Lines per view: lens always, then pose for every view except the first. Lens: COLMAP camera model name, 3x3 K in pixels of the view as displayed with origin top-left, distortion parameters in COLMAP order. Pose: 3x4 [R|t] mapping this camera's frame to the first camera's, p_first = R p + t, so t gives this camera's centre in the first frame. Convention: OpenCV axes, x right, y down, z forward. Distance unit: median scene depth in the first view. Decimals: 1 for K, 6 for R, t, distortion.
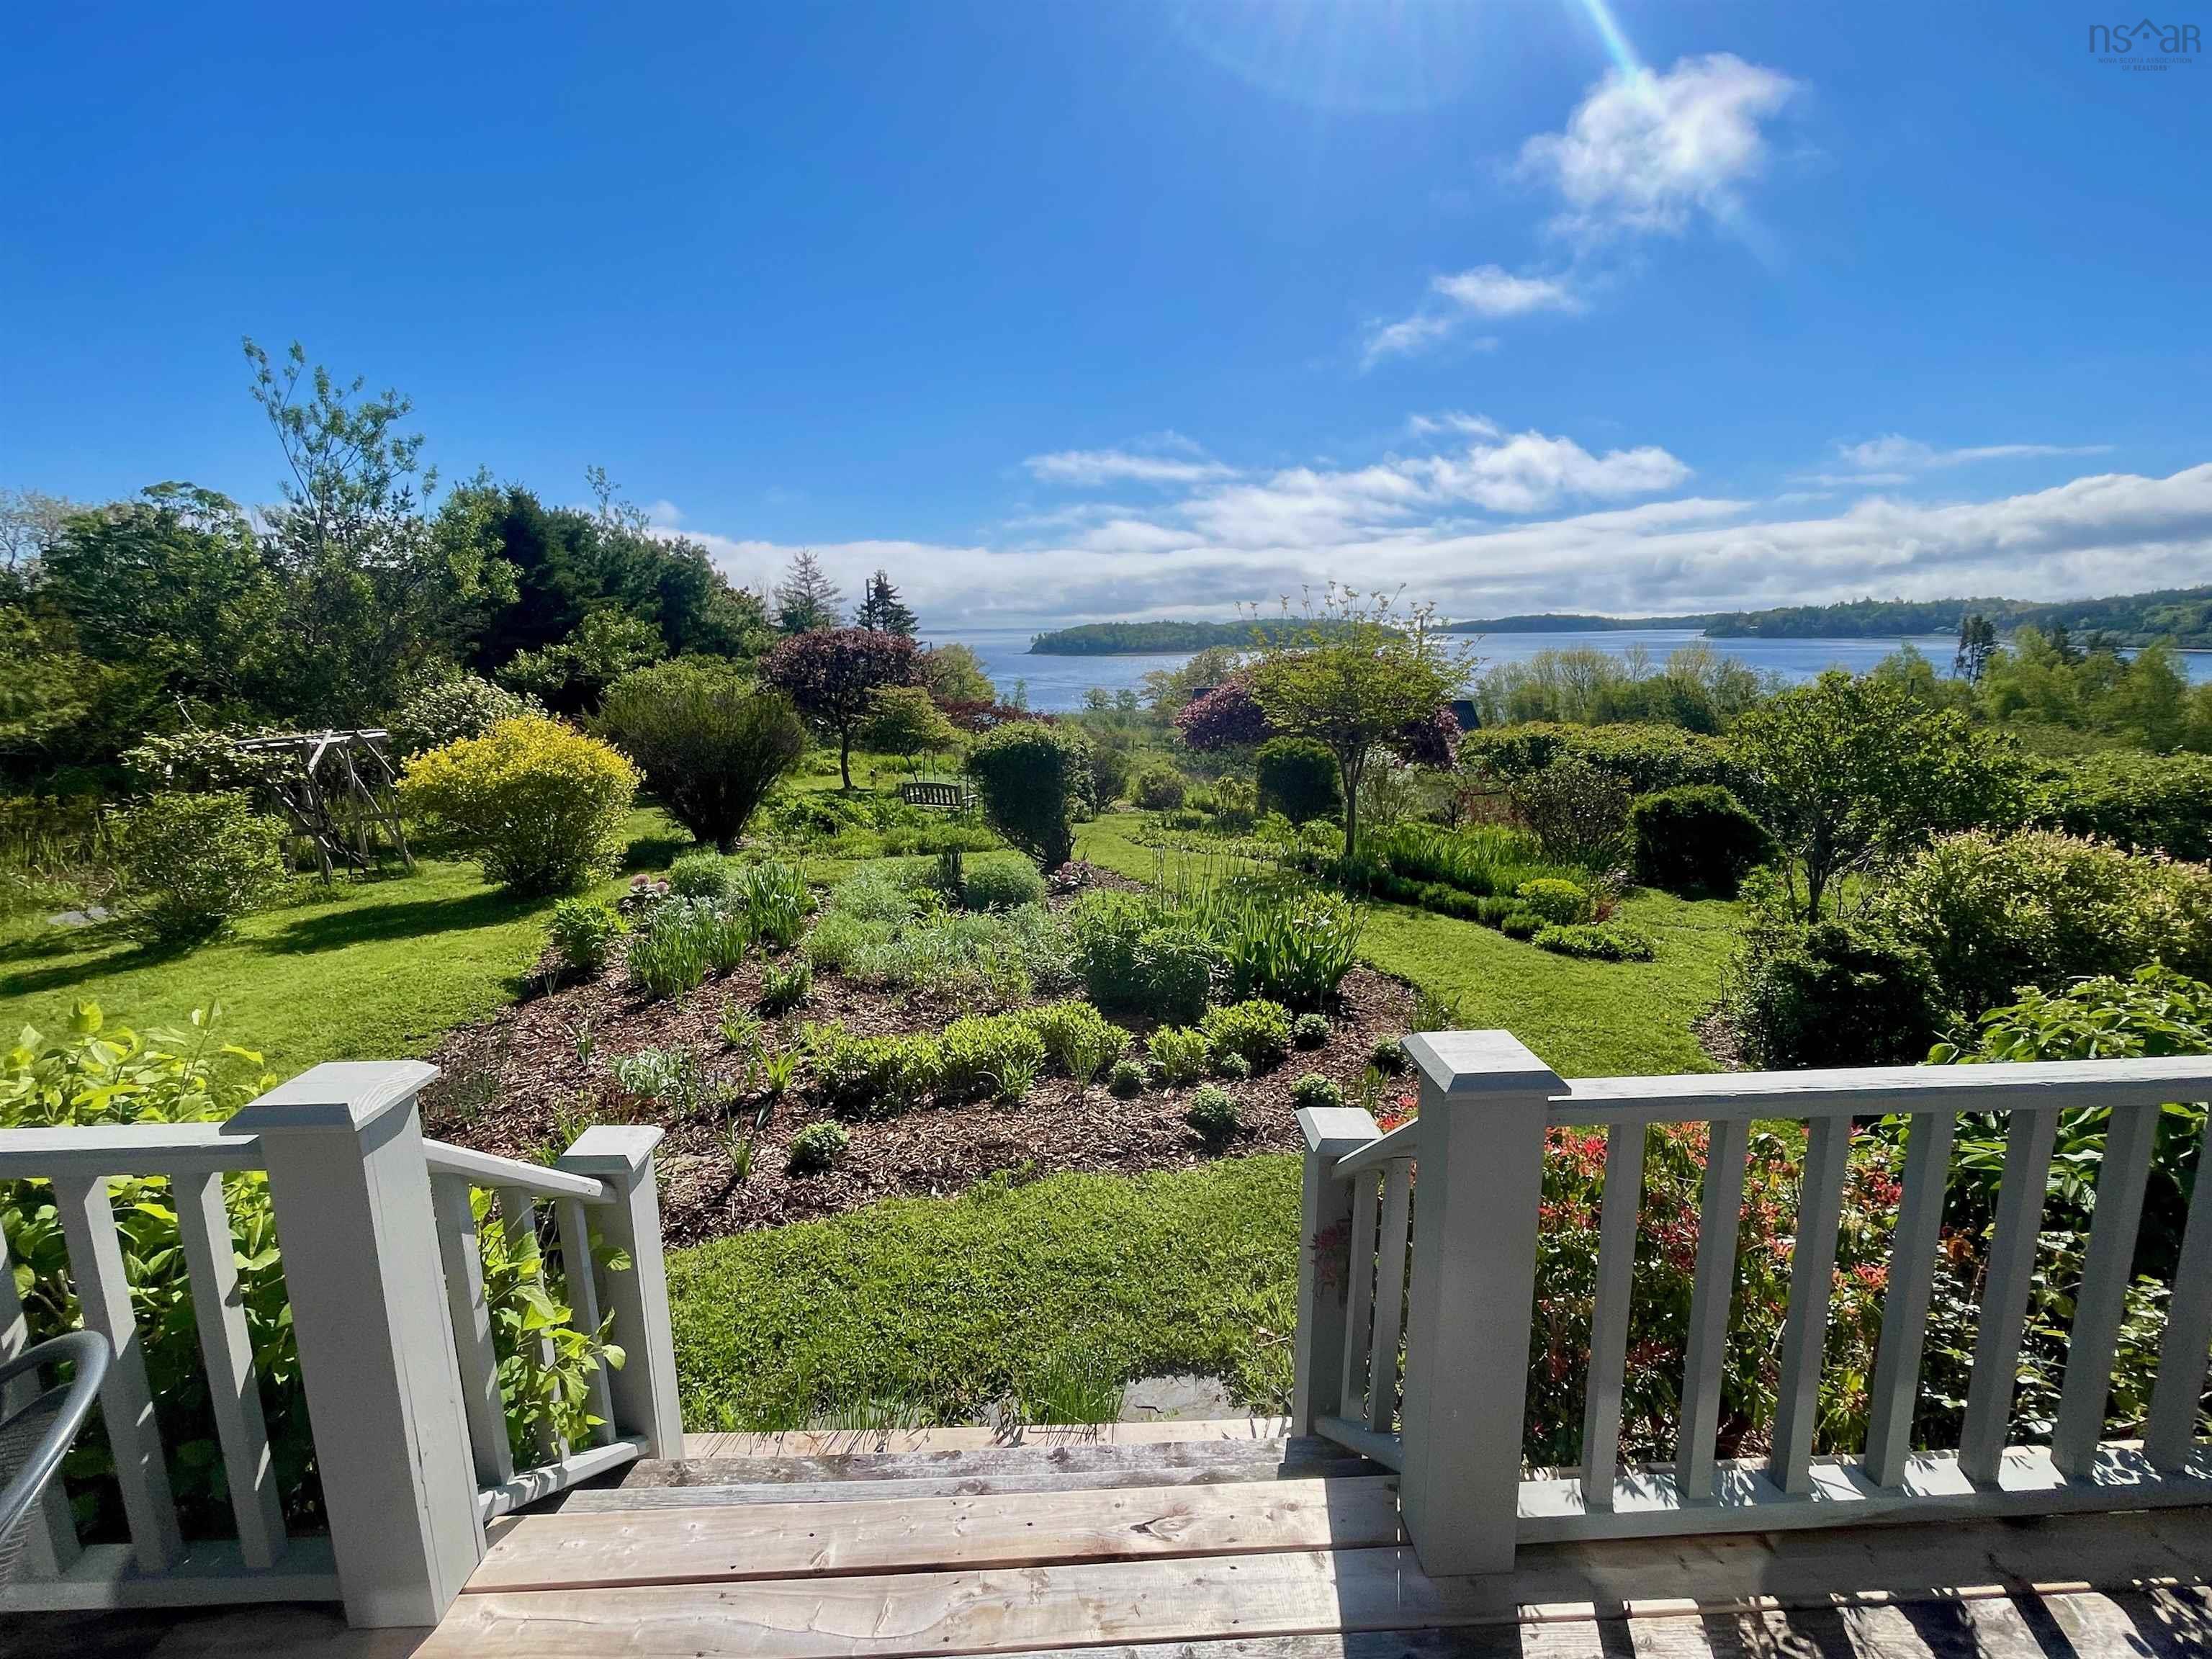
lens RADIAL K [[1015.5, 0, 1116.5], [0, 1015.5, 845.2], [0, 0, 1]] dist [0.003779, -0.000082]
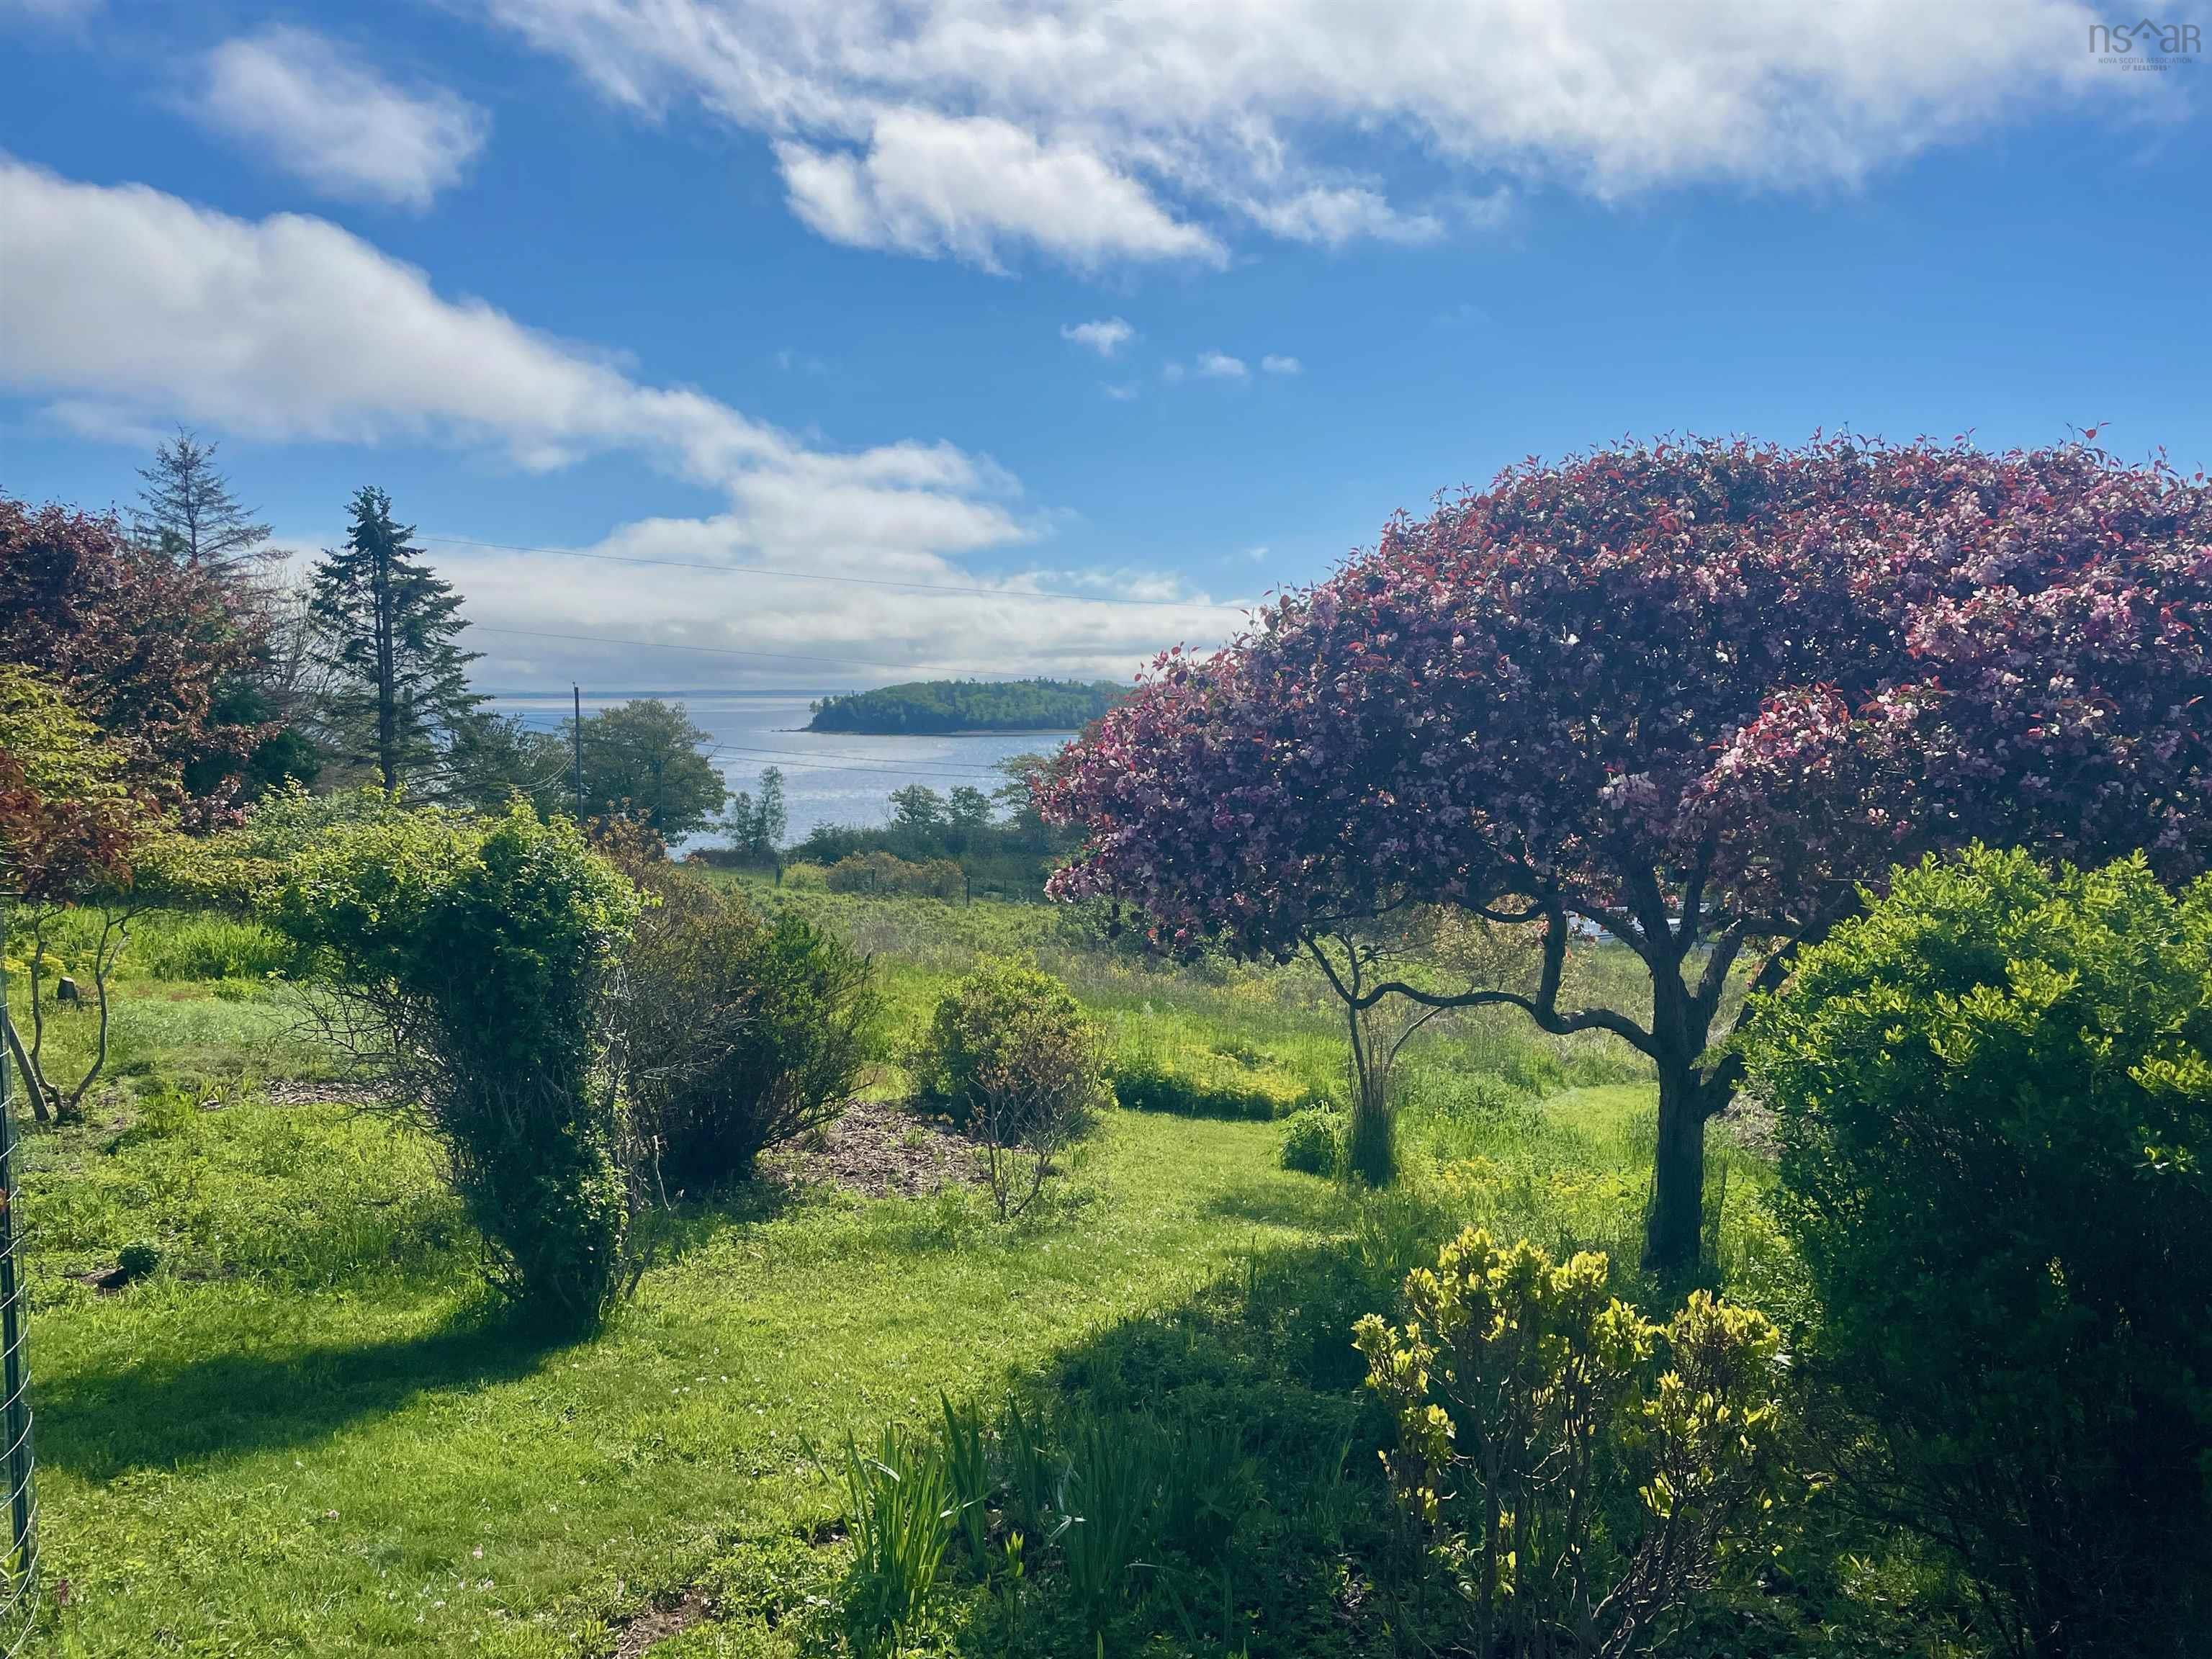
lens RADIAL K [[1670.3, 0, 1108.1], [0, 1670.3, 830.1], [0, 0, 1]] dist [0.017148, 0.002618]
pose [[0.996165, 0.001009, 0.087491, 0.040688], [0.010490, 0.991344, -0.130870, -0.071450], [-0.086866, 0.131286, 0.987531, 0.689170]]
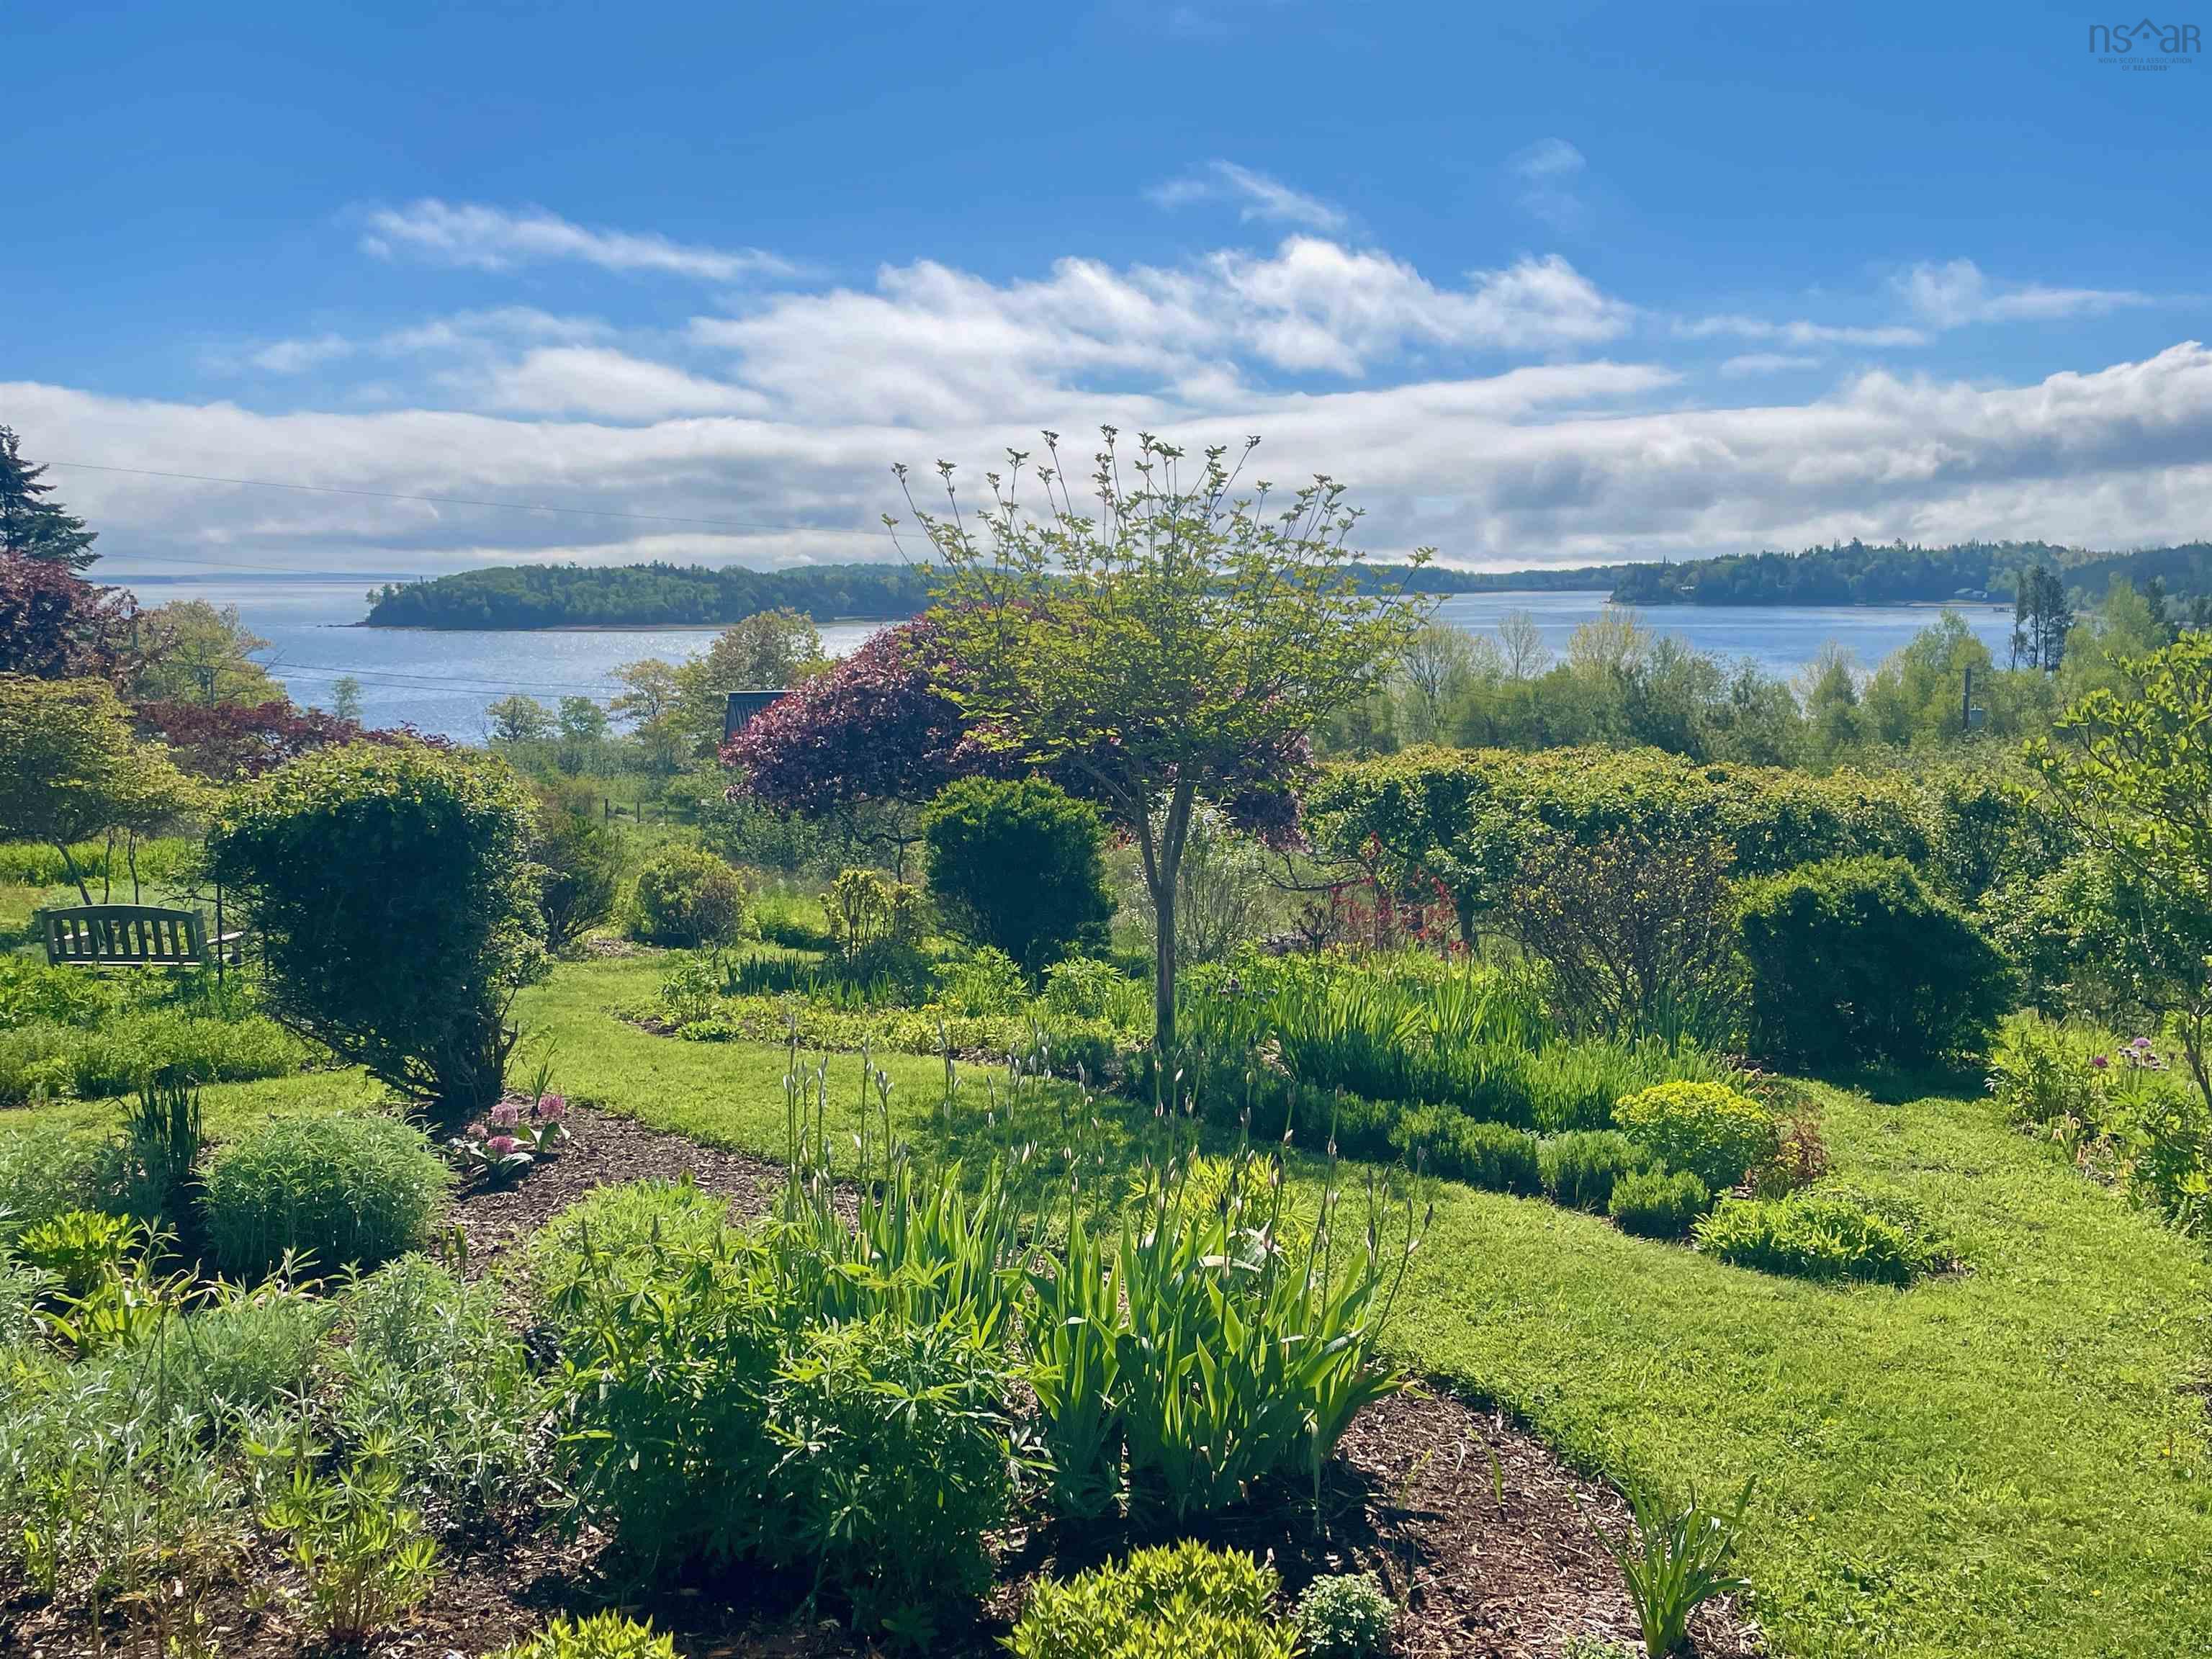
lens RADIAL K [[1987.6, 0, 1123.1], [0, 1987.6, 826.5], [0, 0, 1]] dist [0.071375, -0.069980]
pose [[0.962148, -0.023915, 0.271475, -0.014235], [0.047793, 0.995511, -0.081690, -0.007877], [-0.268302, 0.091573, 0.958973, 0.111140]]
